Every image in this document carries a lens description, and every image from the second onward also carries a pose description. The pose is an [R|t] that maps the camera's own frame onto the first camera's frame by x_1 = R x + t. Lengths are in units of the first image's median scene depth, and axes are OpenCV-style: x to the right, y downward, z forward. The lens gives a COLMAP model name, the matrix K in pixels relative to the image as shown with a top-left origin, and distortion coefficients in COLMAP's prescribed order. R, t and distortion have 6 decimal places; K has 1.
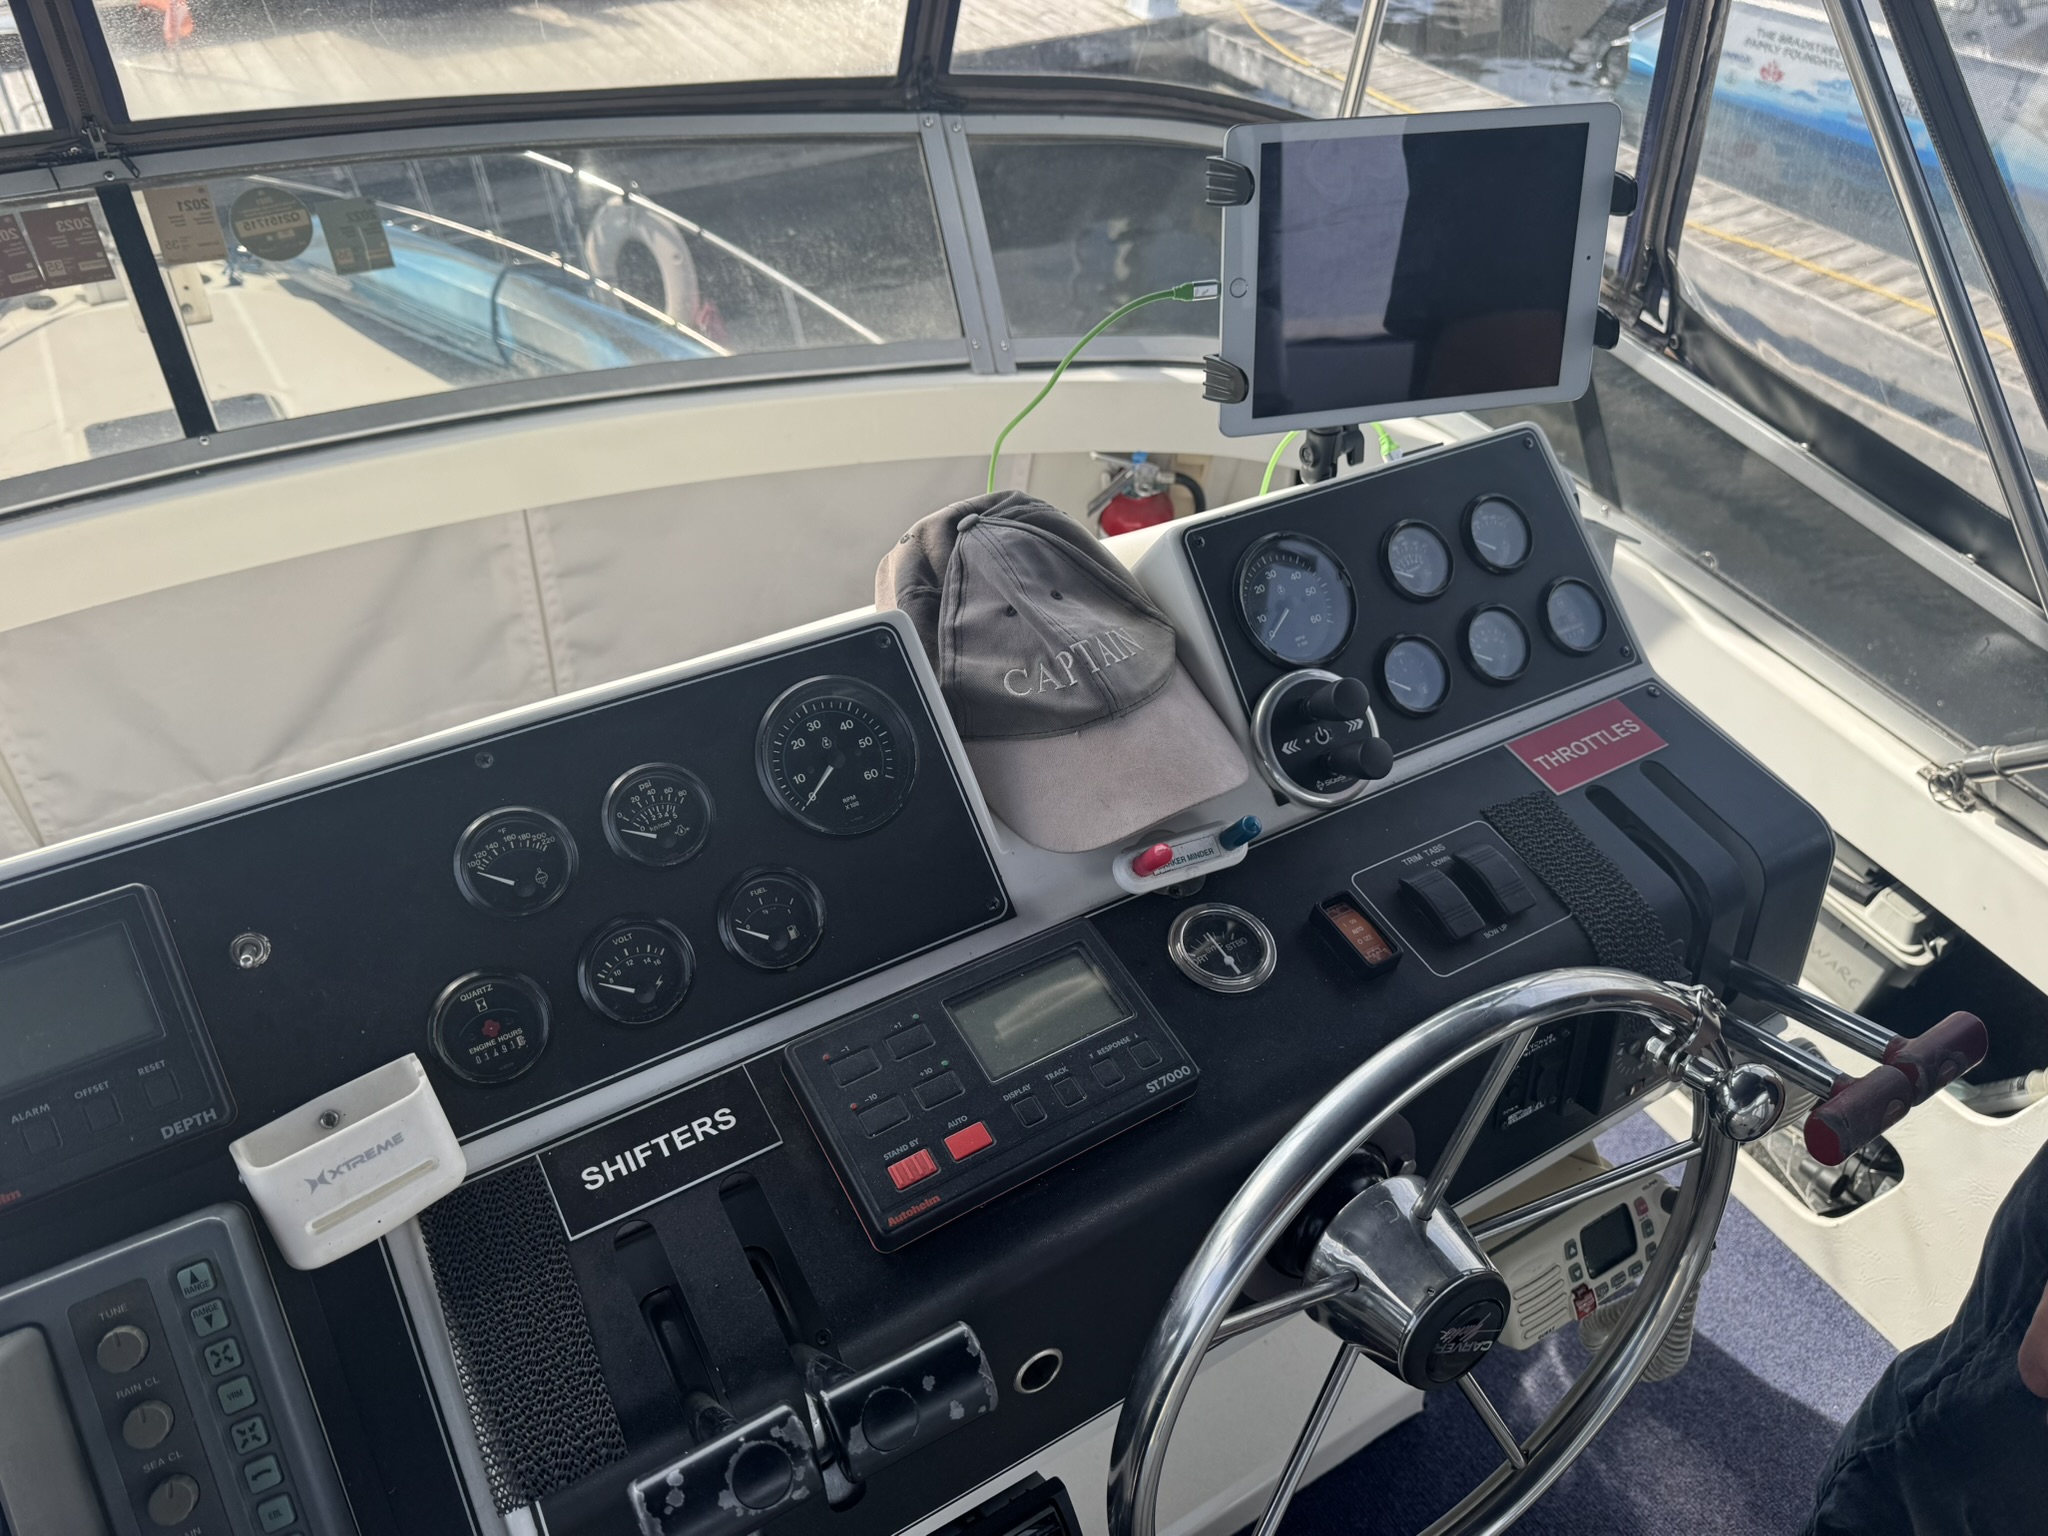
lens RADIAL K [[1464.2, 0, 1024.0], [0, 1464.2, 768.0], [0, 0, 1]] dist [-0.004208, -0.003472]
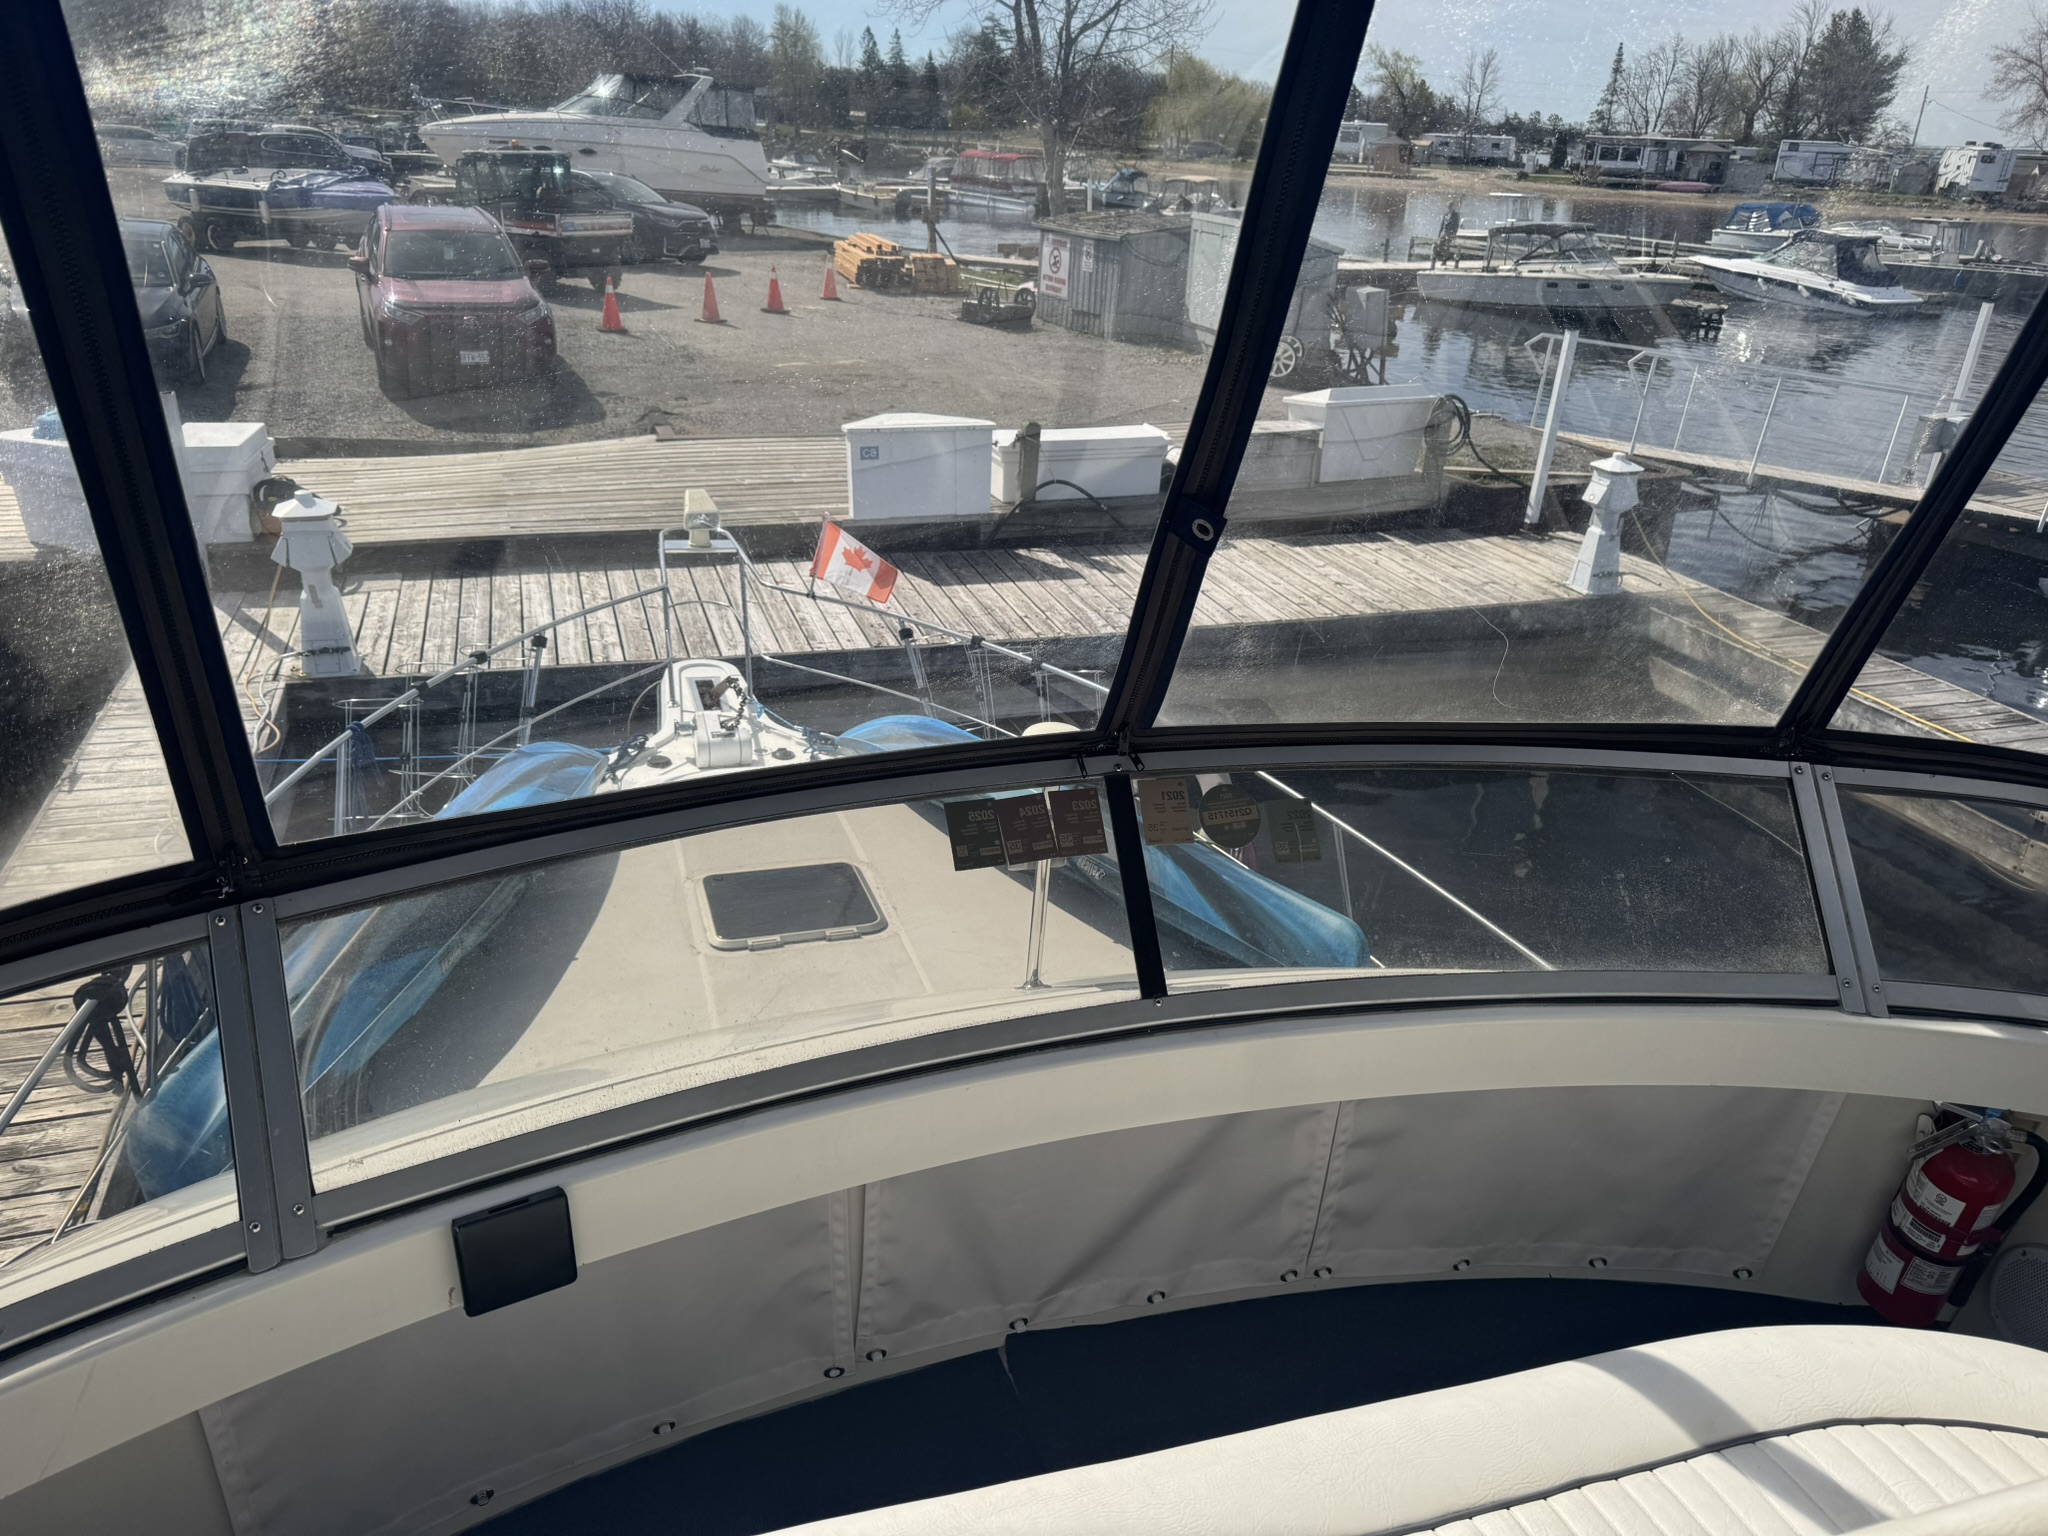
lens RADIAL K [[1452.8, 0, 1028.0], [0, 1452.8, 781.7], [0, 0, 1]] dist [-0.001855, -0.009791]
pose [[0.971354, 0.096453, -0.217184, -0.339491], [-0.159656, 0.941815, -0.295793, -0.035957], [0.176017, 0.321995, 0.930235, -0.051368]]
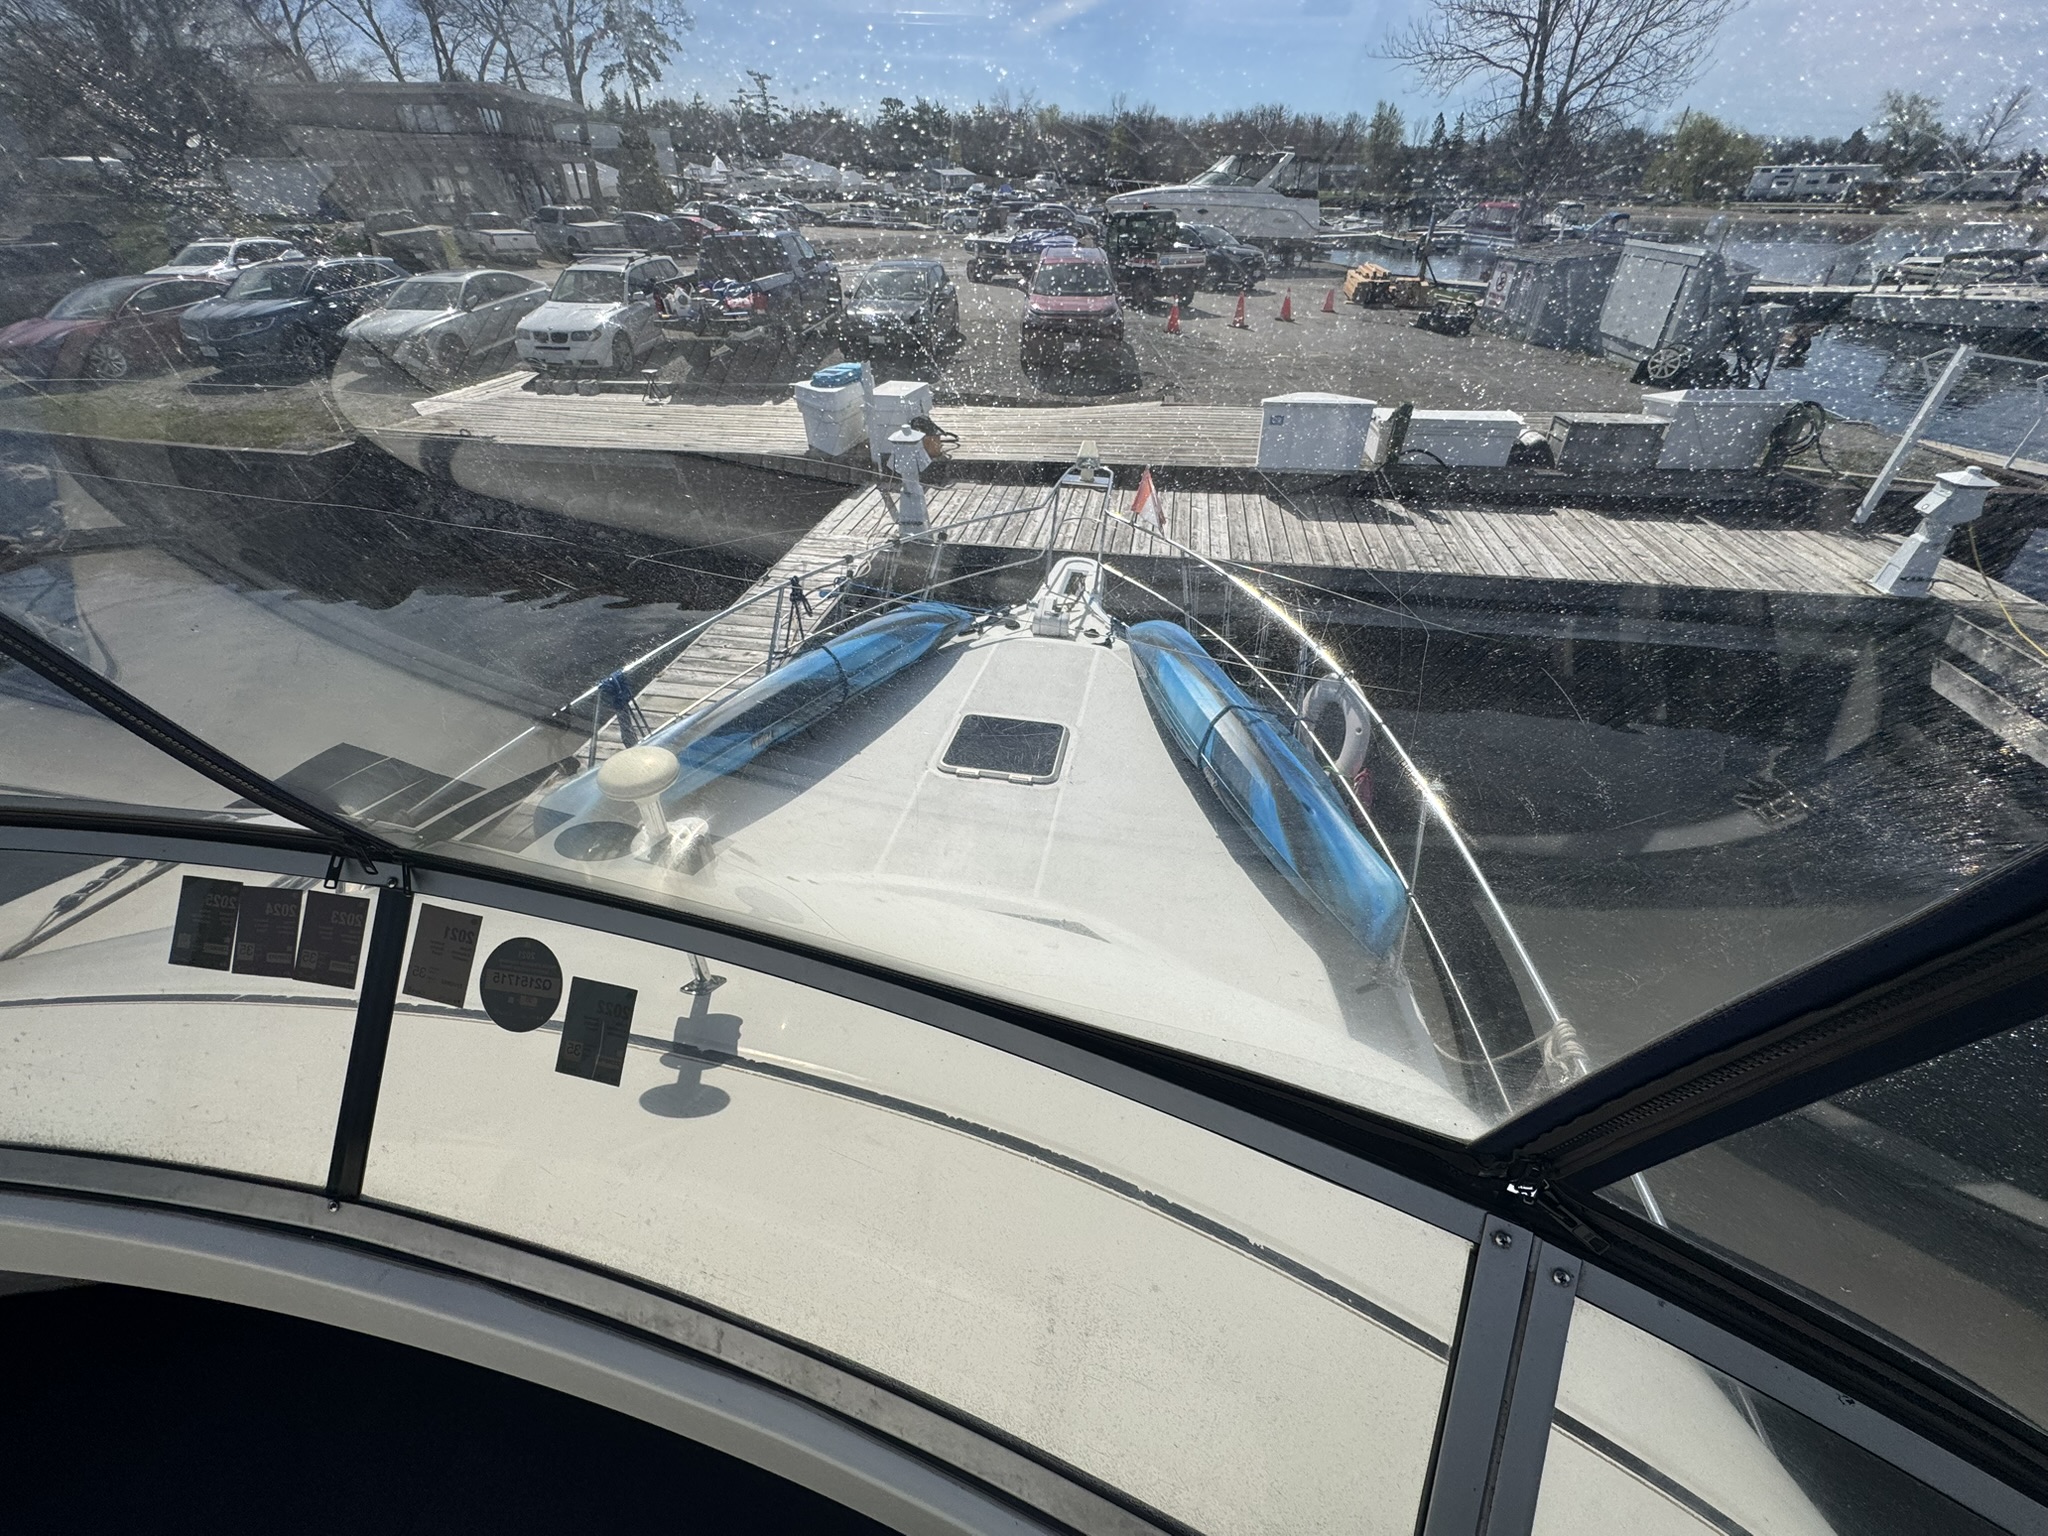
lens RADIAL K [[803.6, 0, 1024.0], [0, 803.6, 768.0], [0, 0, 1]] dist [-0.002640, -0.003059]
pose [[0.740091, 0.352687, -0.572605, -0.081859], [-0.419185, 0.907736, 0.017310, -0.479734], [0.525879, 0.227217, 0.819649, 0.604644]]
